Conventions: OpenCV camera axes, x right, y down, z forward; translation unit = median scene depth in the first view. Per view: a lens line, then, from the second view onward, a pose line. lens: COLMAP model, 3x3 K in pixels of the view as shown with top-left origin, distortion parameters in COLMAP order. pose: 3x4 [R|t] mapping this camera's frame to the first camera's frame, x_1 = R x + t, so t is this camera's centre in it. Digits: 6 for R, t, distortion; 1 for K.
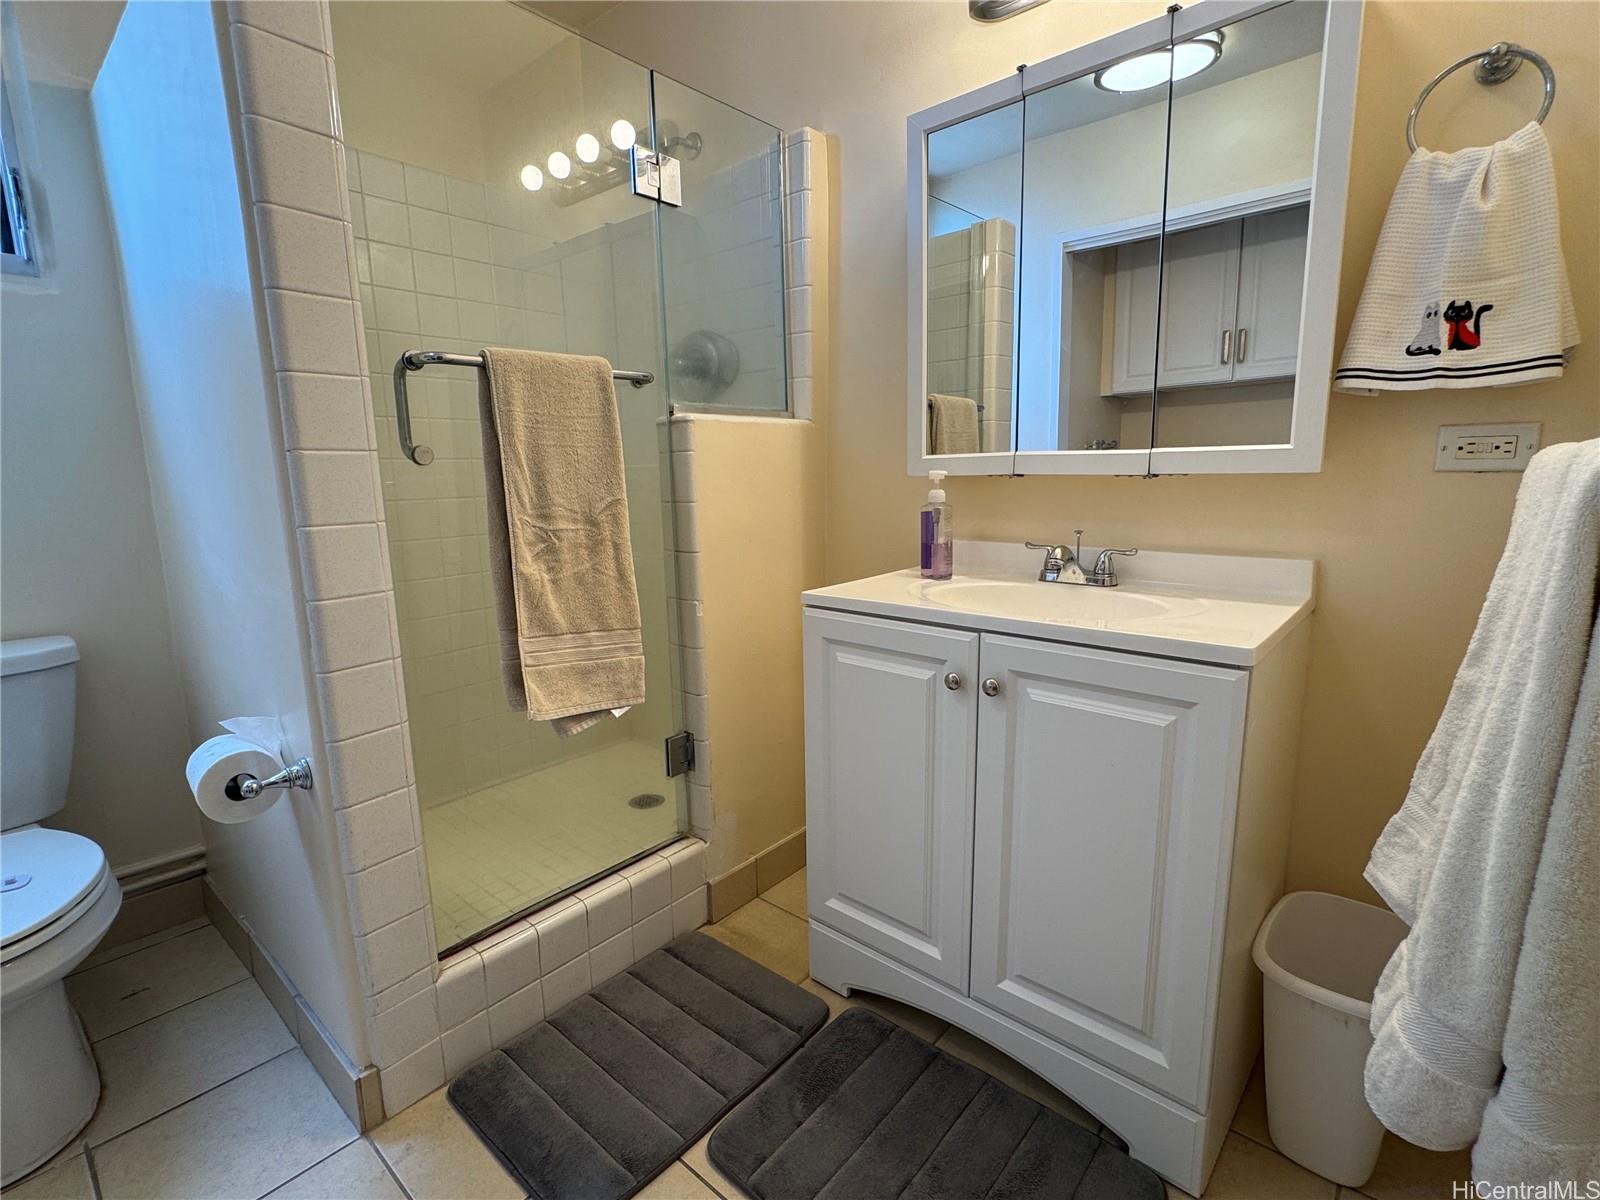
lens RADIAL K [[748.2, 0, 793.8], [0, 748.2, 597.7], [0, 0, 1]] dist [-0.003082, -0.000501]
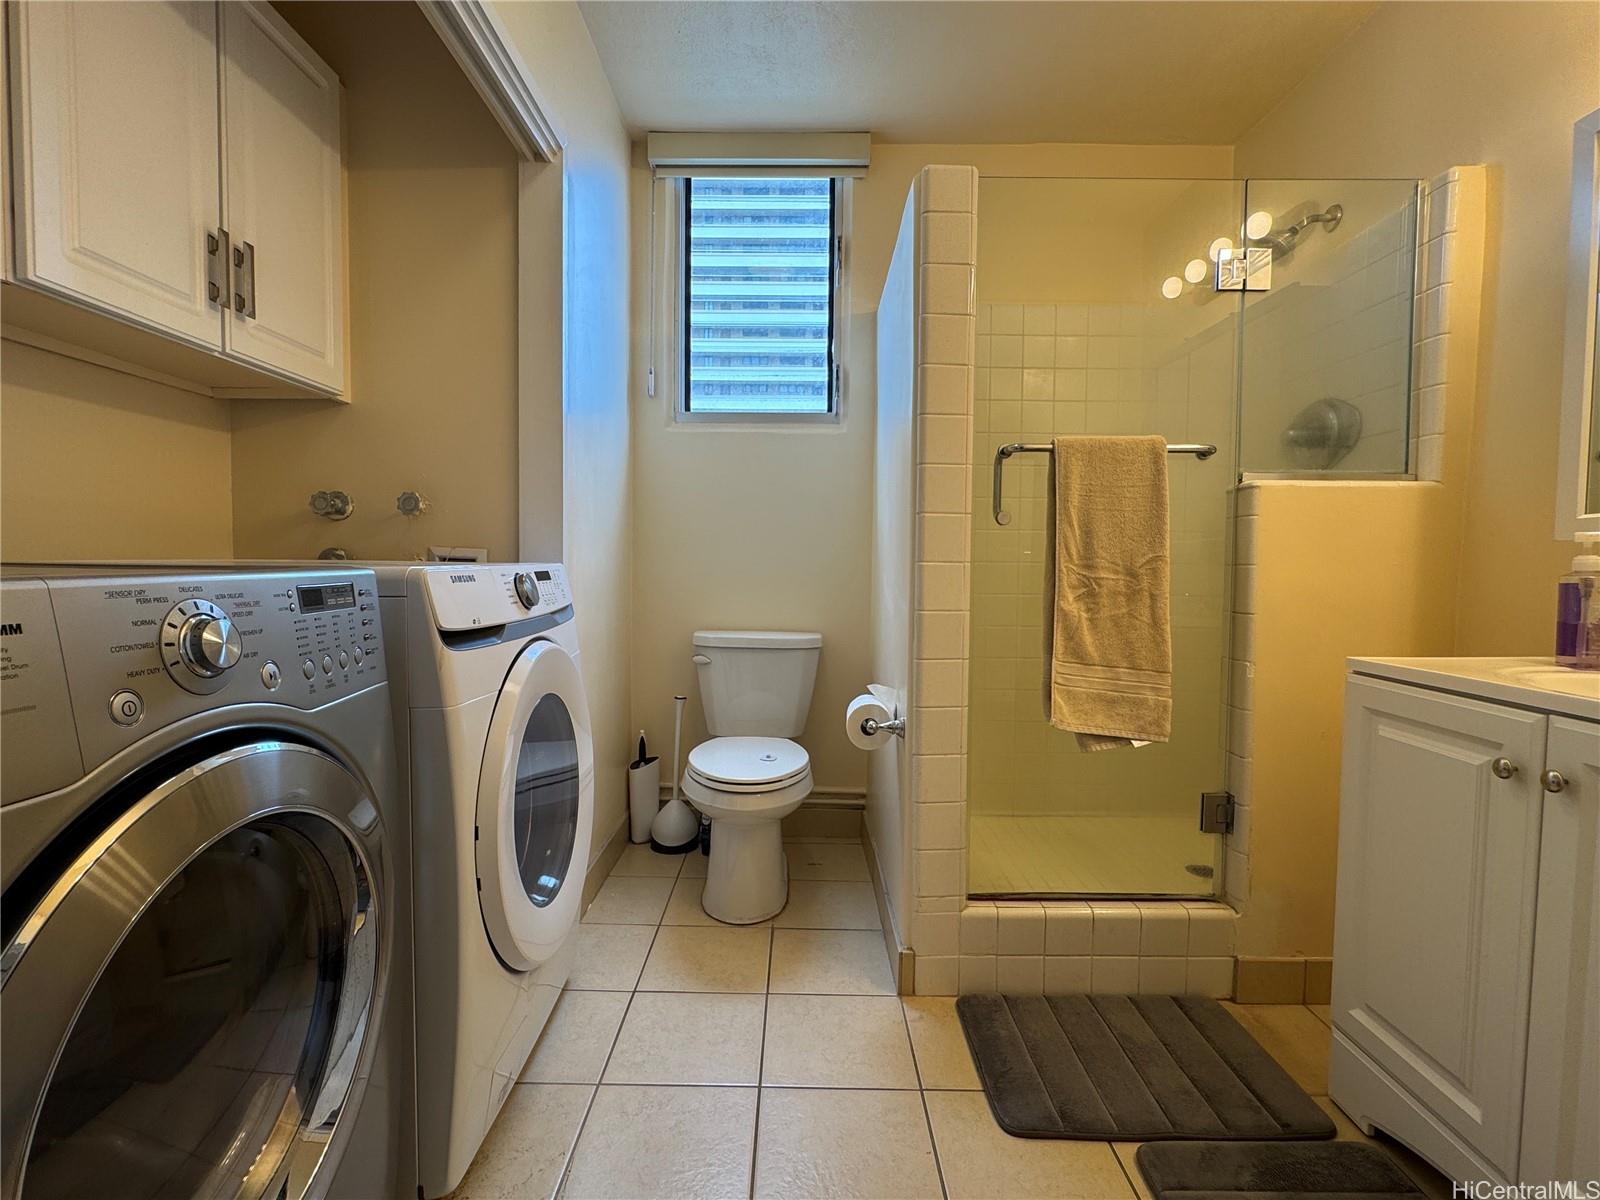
lens RADIAL K [[748.2, 0, 804.9], [0, 748.2, 594.6], [0, 0, 1]] dist [-0.003082, -0.000501]
pose [[0.657010, 0.056315, -0.751776, 0.263437], [-0.149195, 0.987196, -0.056437, 0.069887], [0.738972, 0.149241, 0.656999, -0.134731]]
